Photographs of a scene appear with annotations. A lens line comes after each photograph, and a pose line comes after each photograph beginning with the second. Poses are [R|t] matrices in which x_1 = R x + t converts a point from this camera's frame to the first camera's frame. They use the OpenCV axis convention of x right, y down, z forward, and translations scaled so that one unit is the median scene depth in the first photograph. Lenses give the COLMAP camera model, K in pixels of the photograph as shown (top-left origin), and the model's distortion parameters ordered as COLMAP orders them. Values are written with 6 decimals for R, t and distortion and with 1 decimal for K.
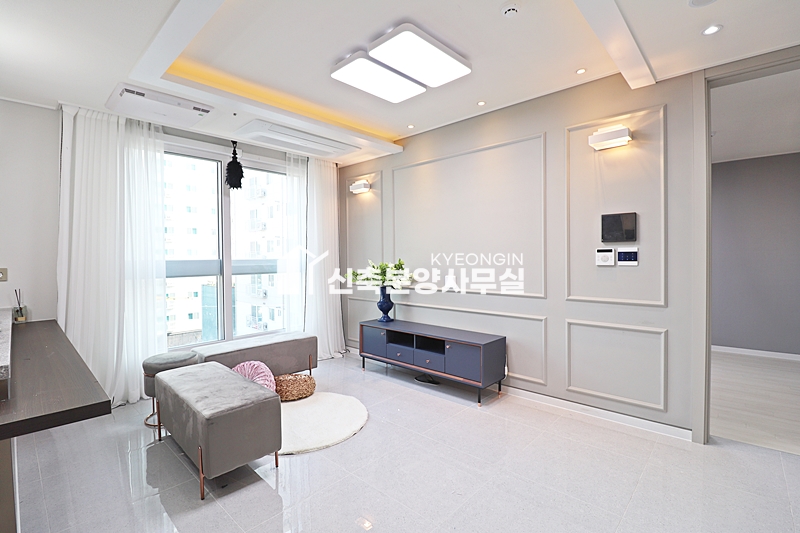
lens RADIAL K [[371.8, 0, 397.1], [0, 371.8, 261.3], [0, 0, 1]] dist [-0.014878, -0.000753]
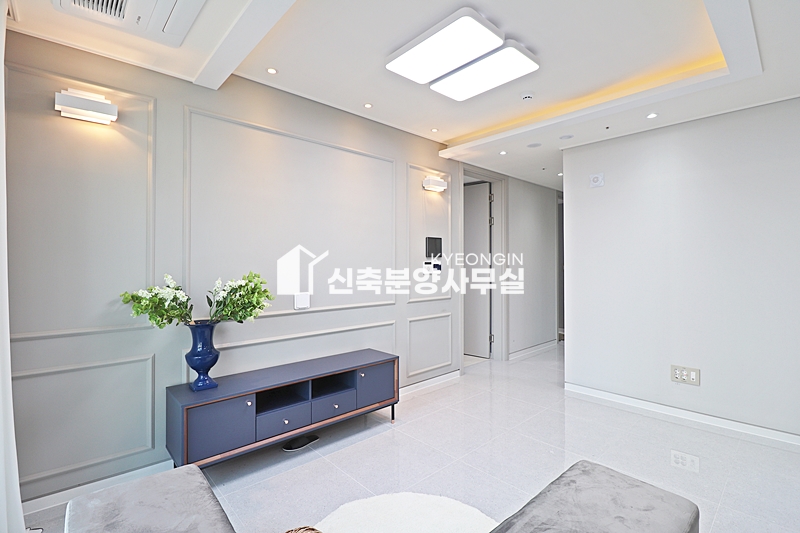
lens RADIAL K [[371.8, 0, 397.1], [0, 371.8, 261.3], [0, 0, 1]] dist [-0.014878, -0.000753]
pose [[0.064321, 0.010950, 0.997869, -0.809453], [0.009249, 0.999890, -0.011568, -0.020585], [-0.997886, 0.009973, 0.064212, 0.998925]]
